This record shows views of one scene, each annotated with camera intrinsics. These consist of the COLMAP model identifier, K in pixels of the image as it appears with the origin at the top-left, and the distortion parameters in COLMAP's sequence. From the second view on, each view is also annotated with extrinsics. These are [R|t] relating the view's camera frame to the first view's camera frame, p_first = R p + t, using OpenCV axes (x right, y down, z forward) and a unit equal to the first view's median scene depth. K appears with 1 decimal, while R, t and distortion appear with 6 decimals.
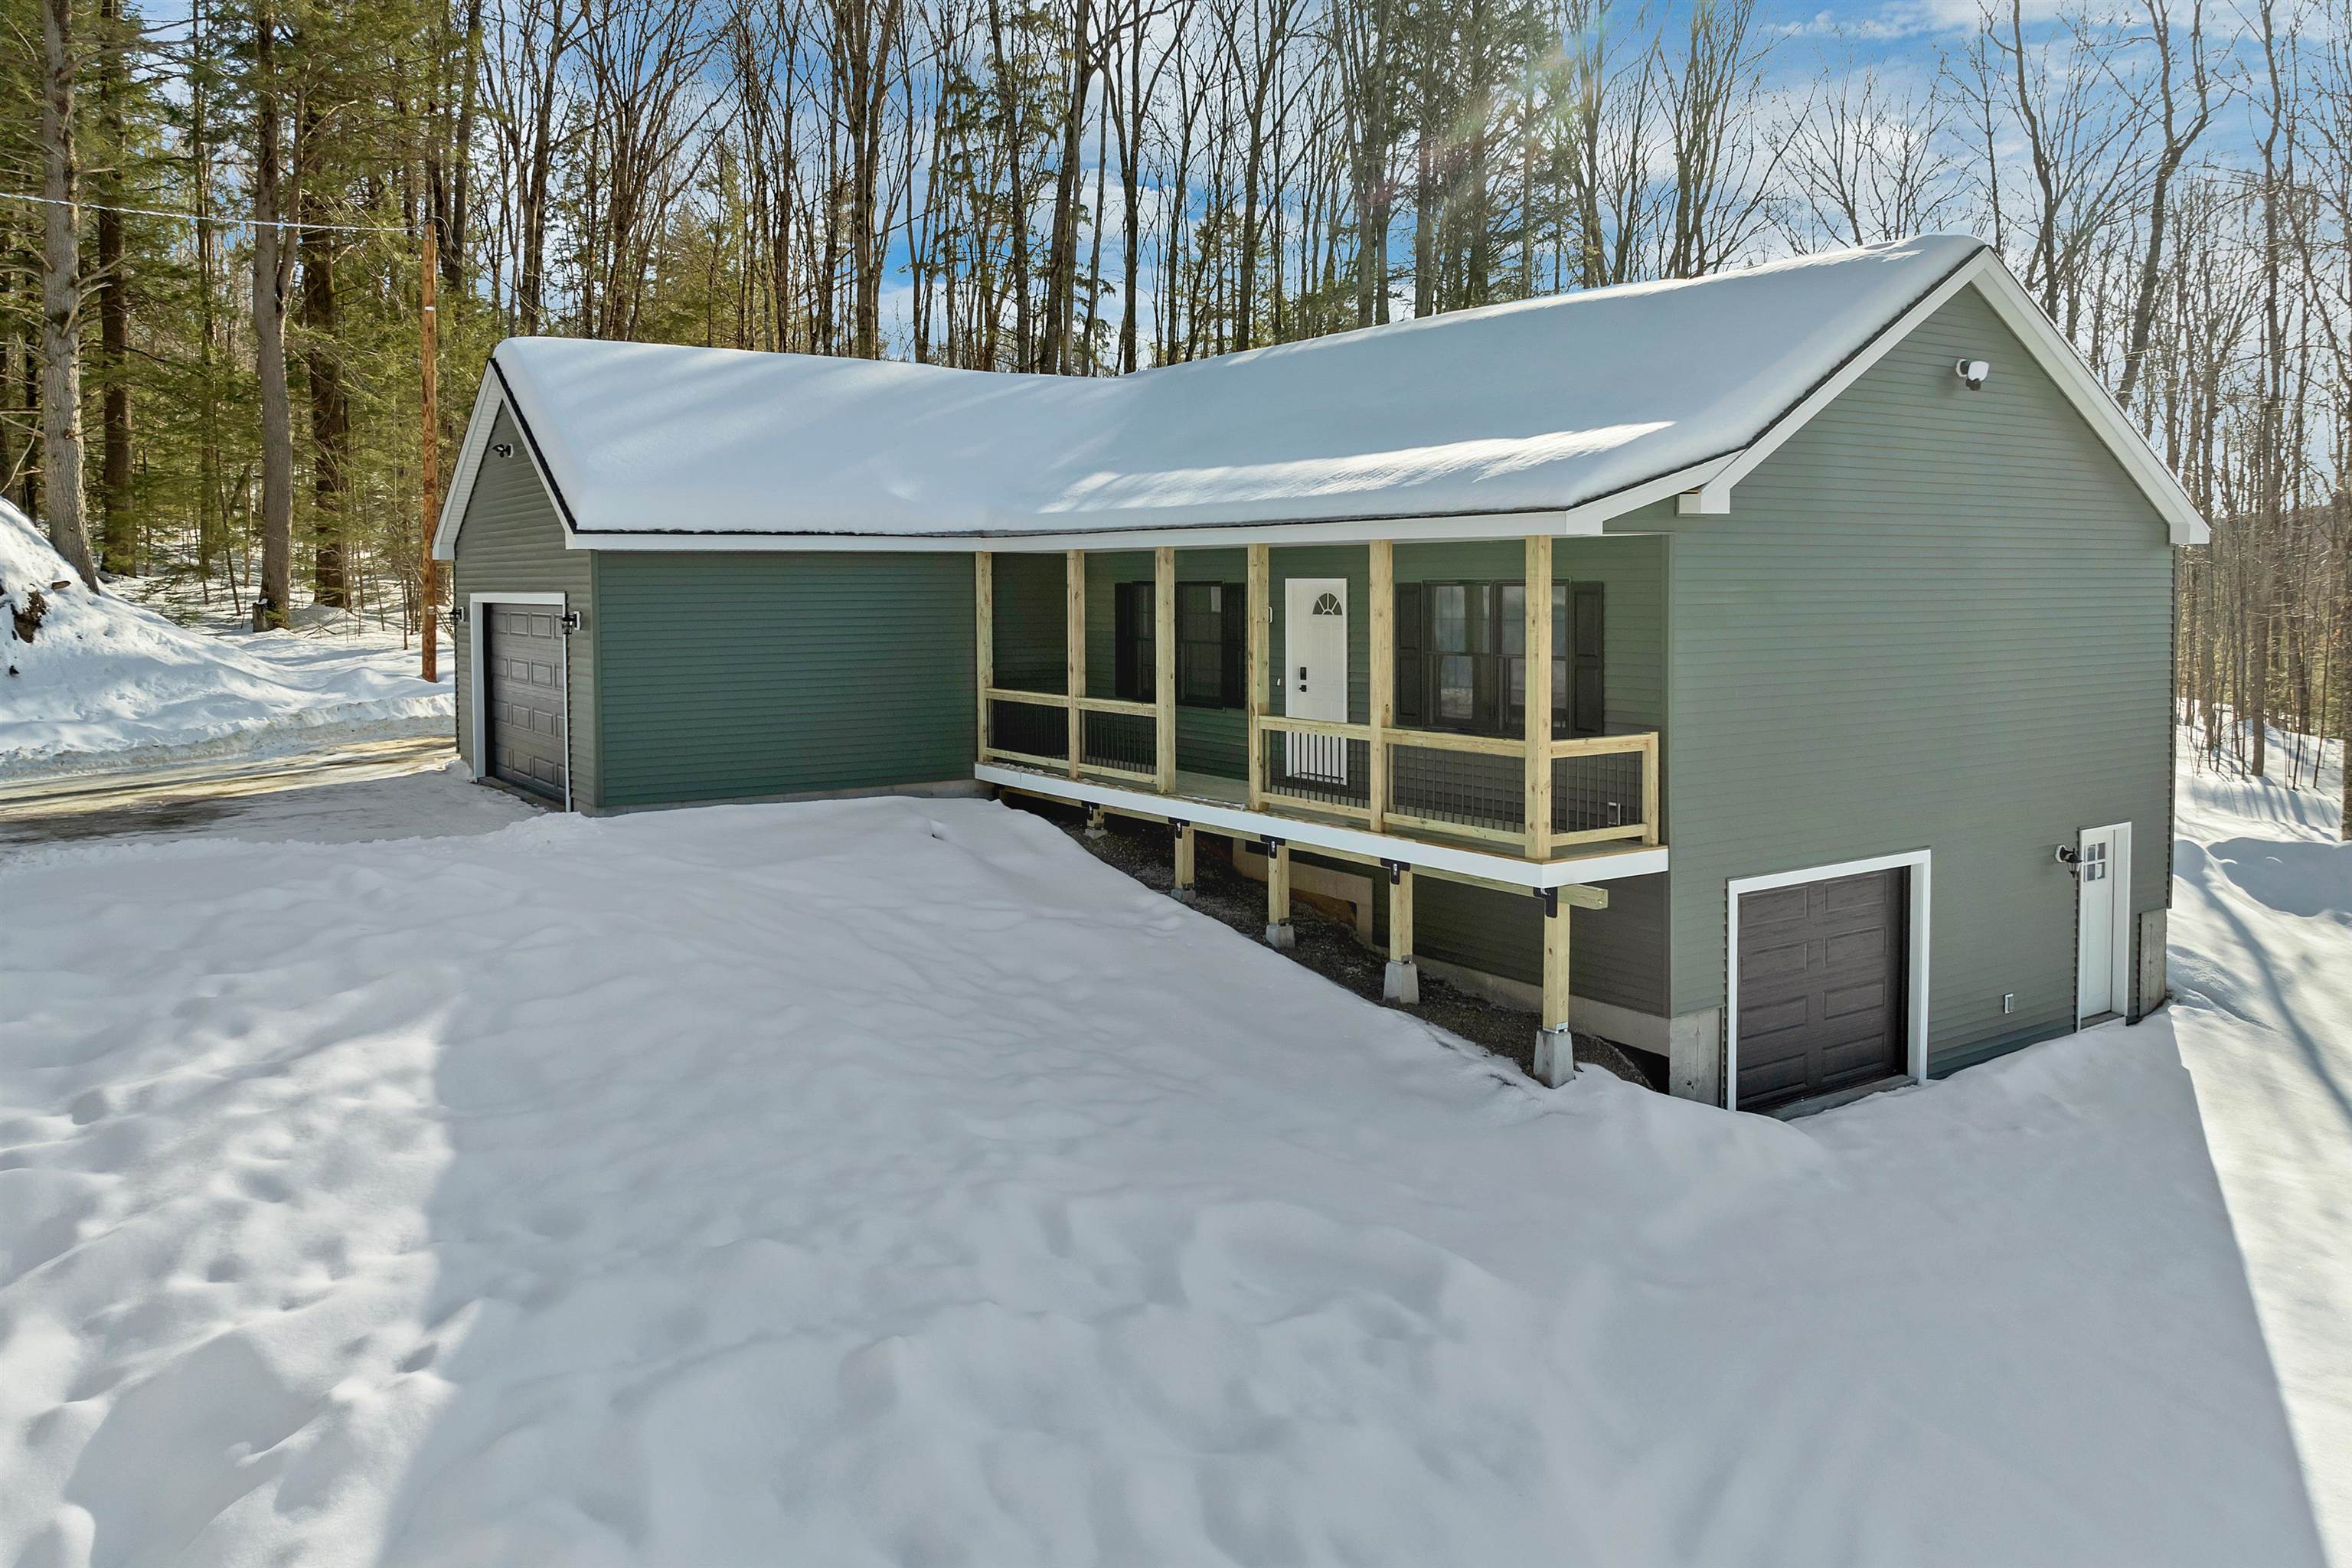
lens RADIAL K [[1737.1, 0, 1190.9], [0, 1737.1, 763.2], [0, 0, 1]] dist [-0.020388, -0.028256]
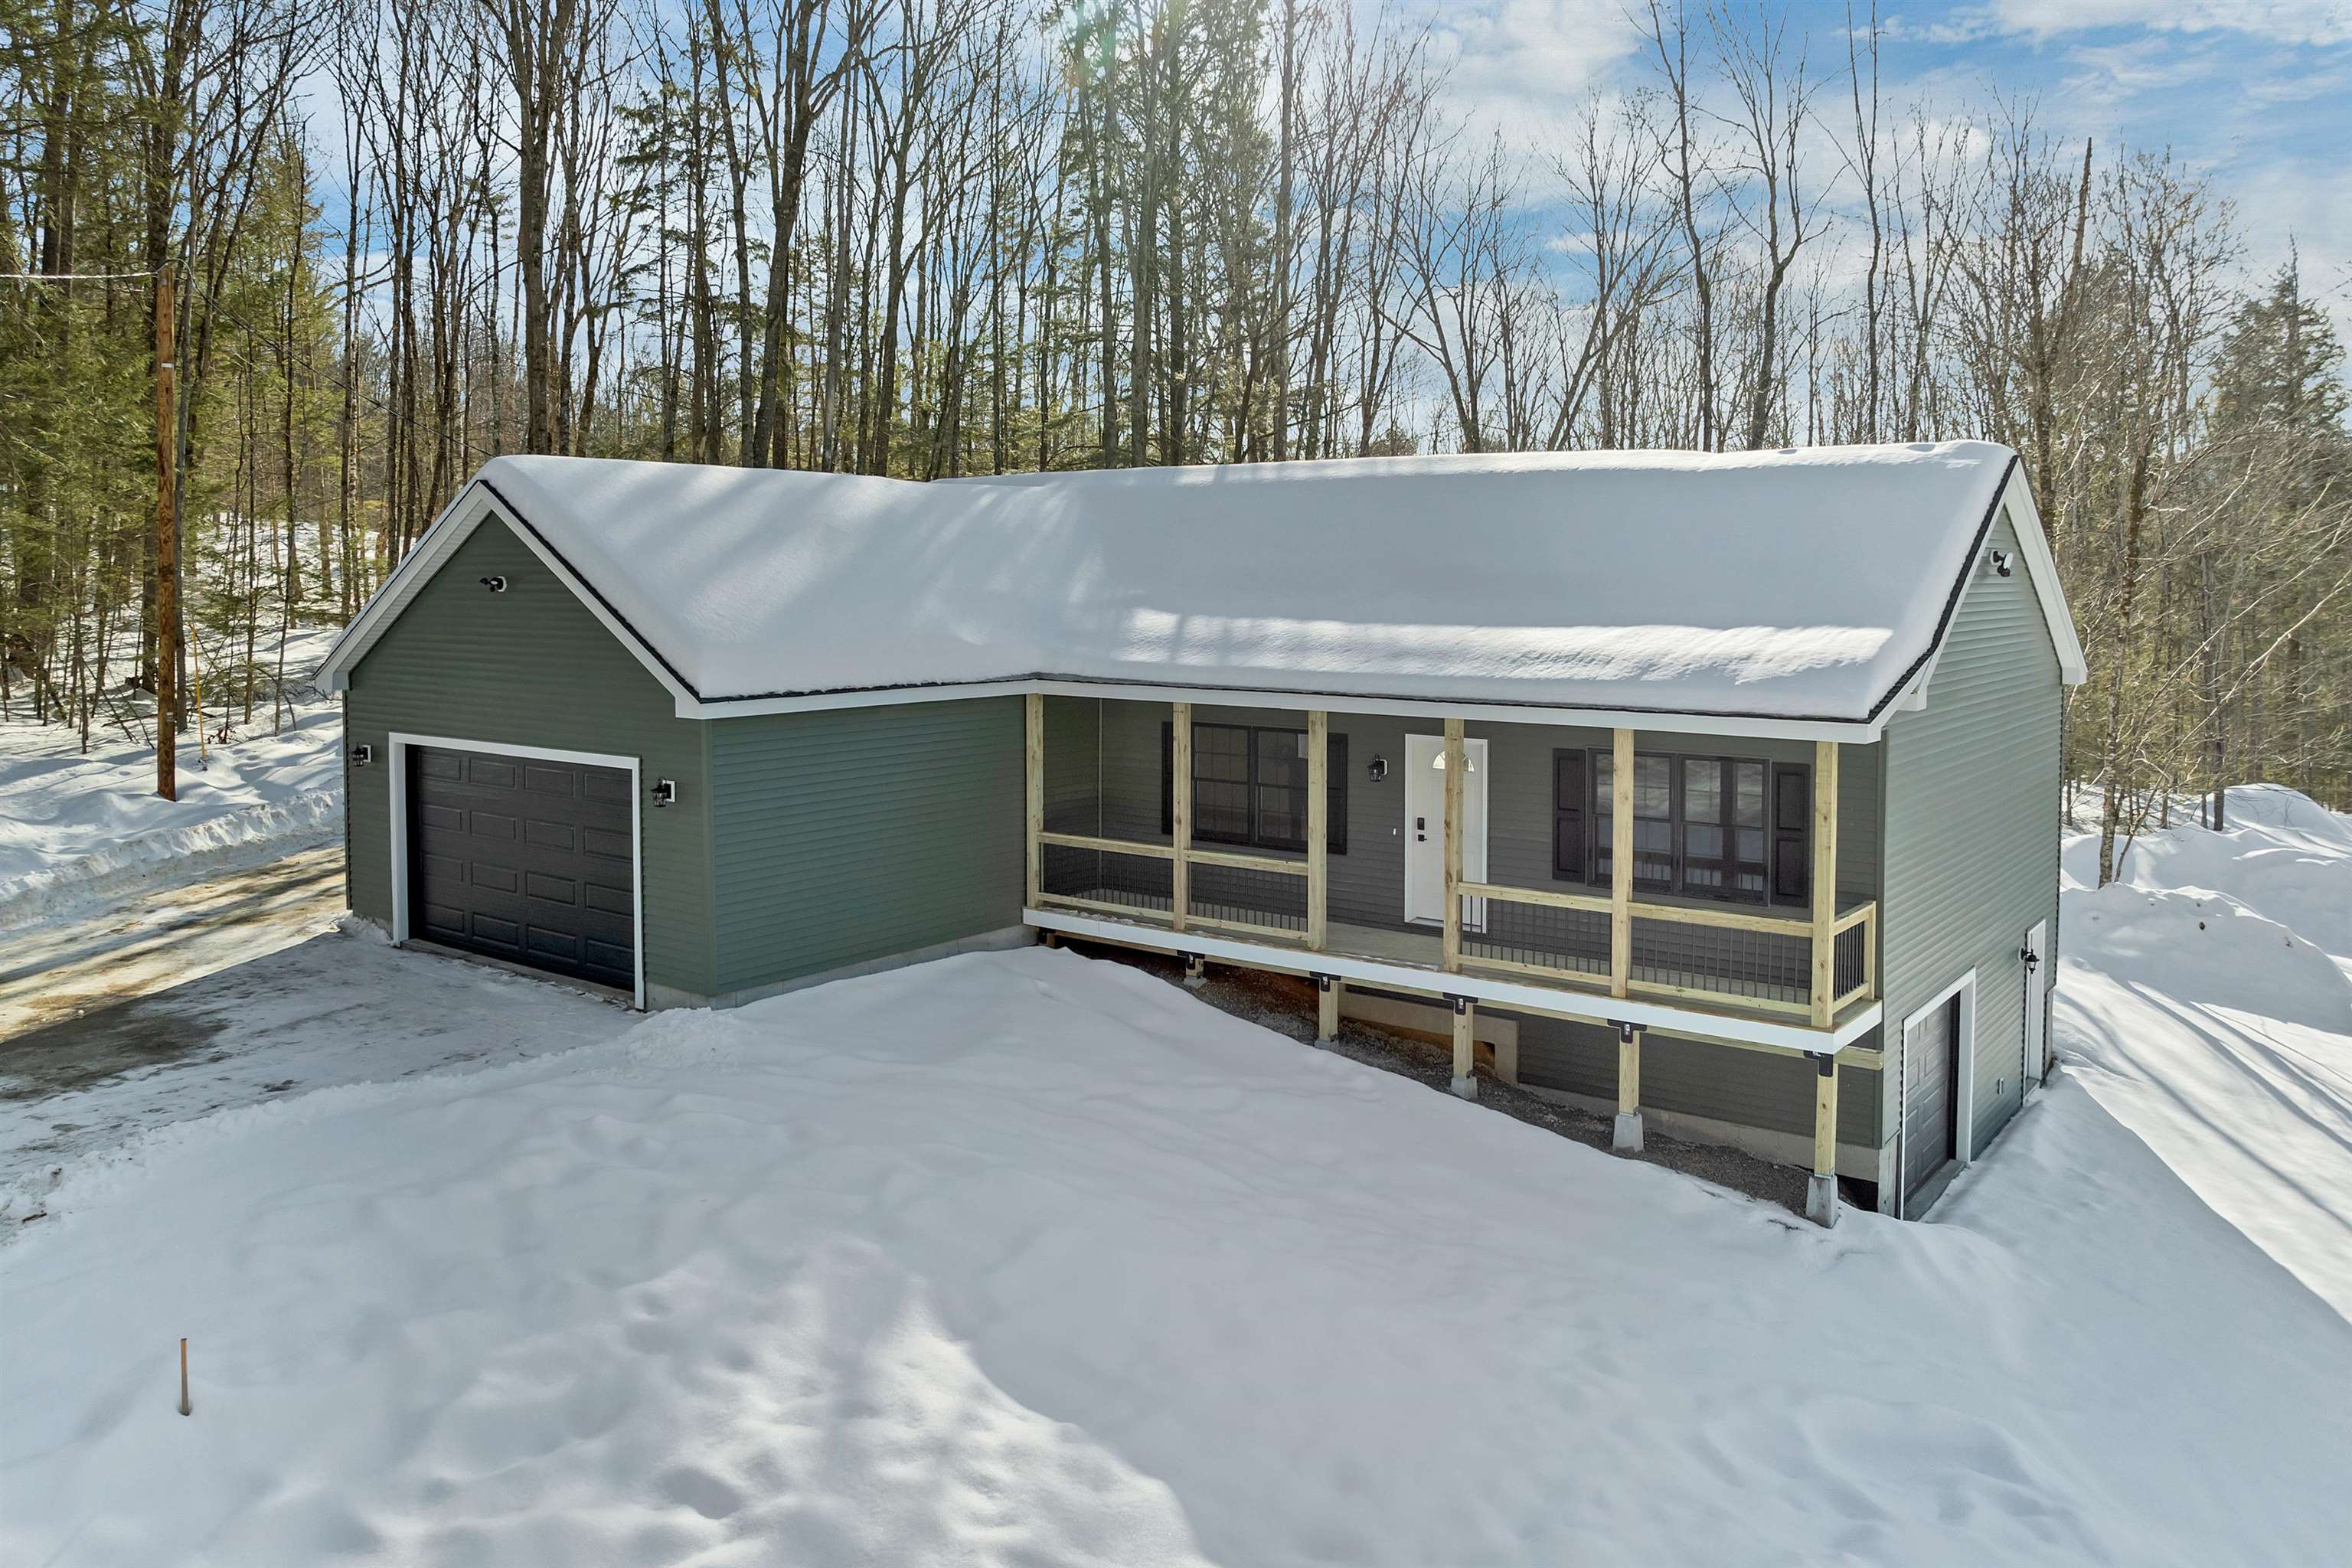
lens RADIAL K [[1737.1, 0, 1176.8], [0, 1737.1, 776.3], [0, 0, 1]] dist [-0.020388, -0.028256]
pose [[0.946698, -0.030934, 0.320634, -0.413899], [0.026837, 0.999492, 0.017191, -0.103617], [-0.321003, -0.007670, 0.947047, 0.058468]]
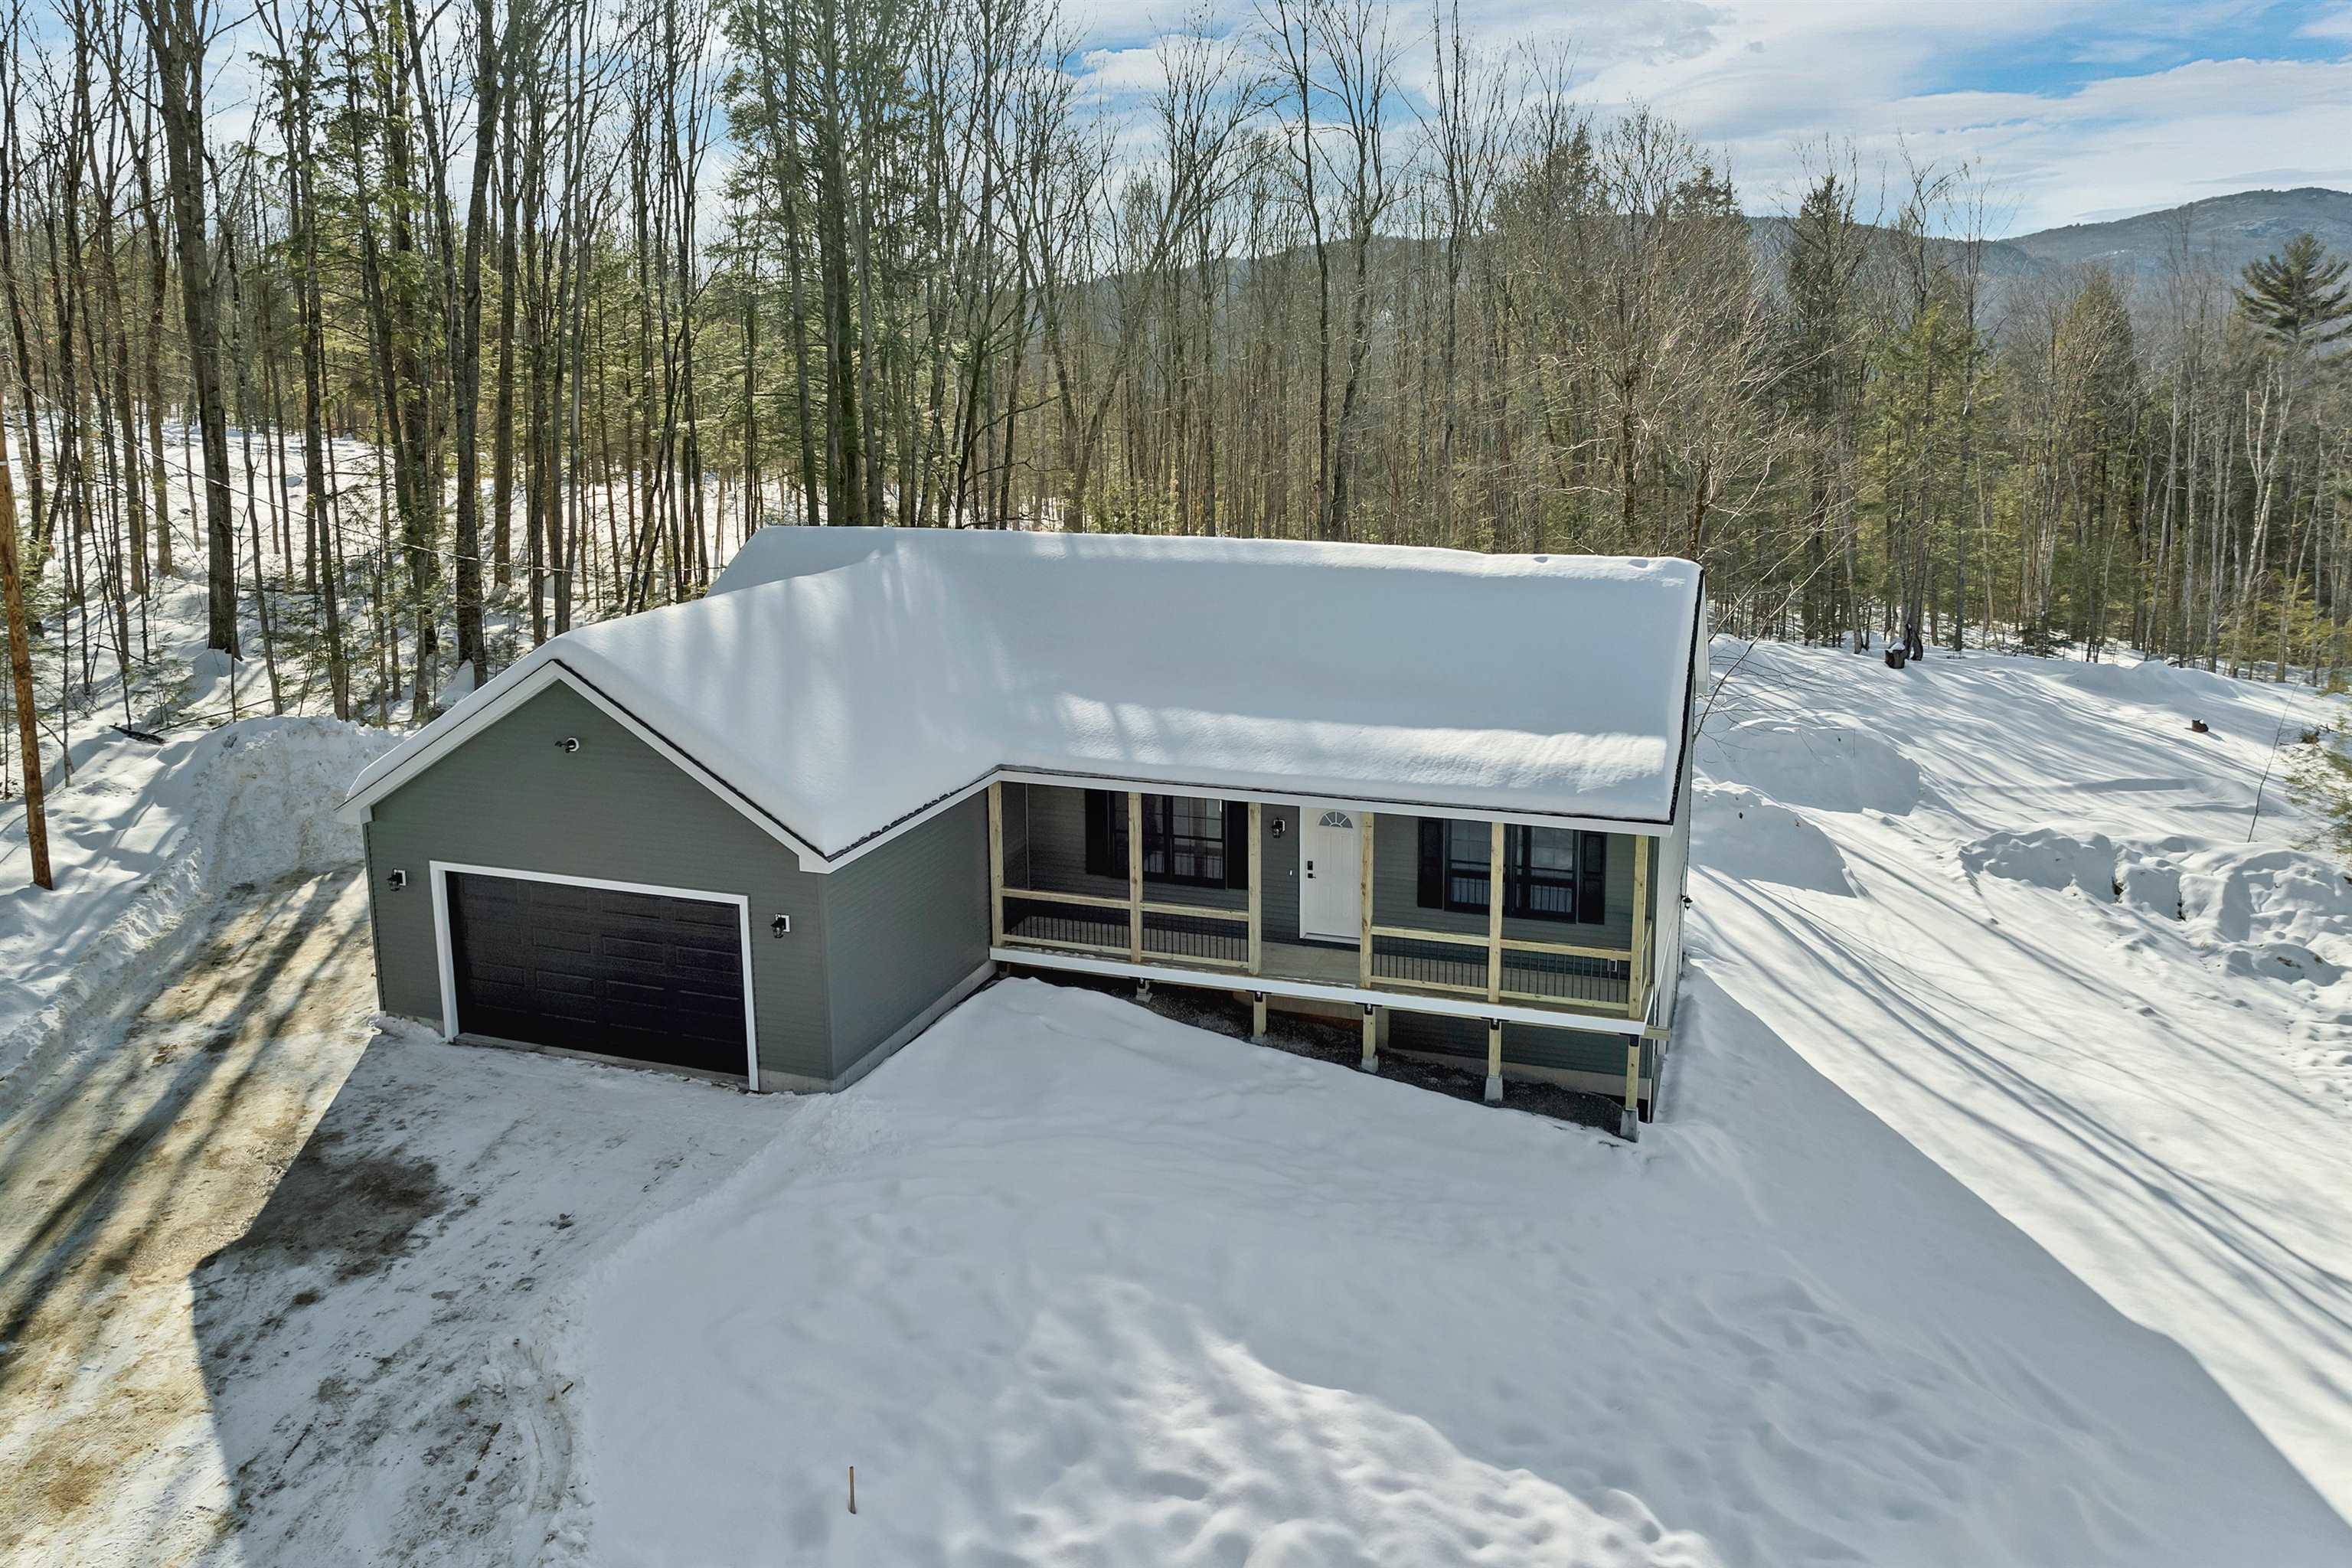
lens RADIAL K [[1737.1, 0, 1176.0], [0, 1737.1, 803.0], [0, 0, 1]] dist [-0.020388, -0.028256]
pose [[0.798738, -0.156314, 0.581019, -0.832158], [0.062937, 0.982072, 0.177691, -0.359614], [-0.598378, -0.105361, 0.794256, -0.036468]]
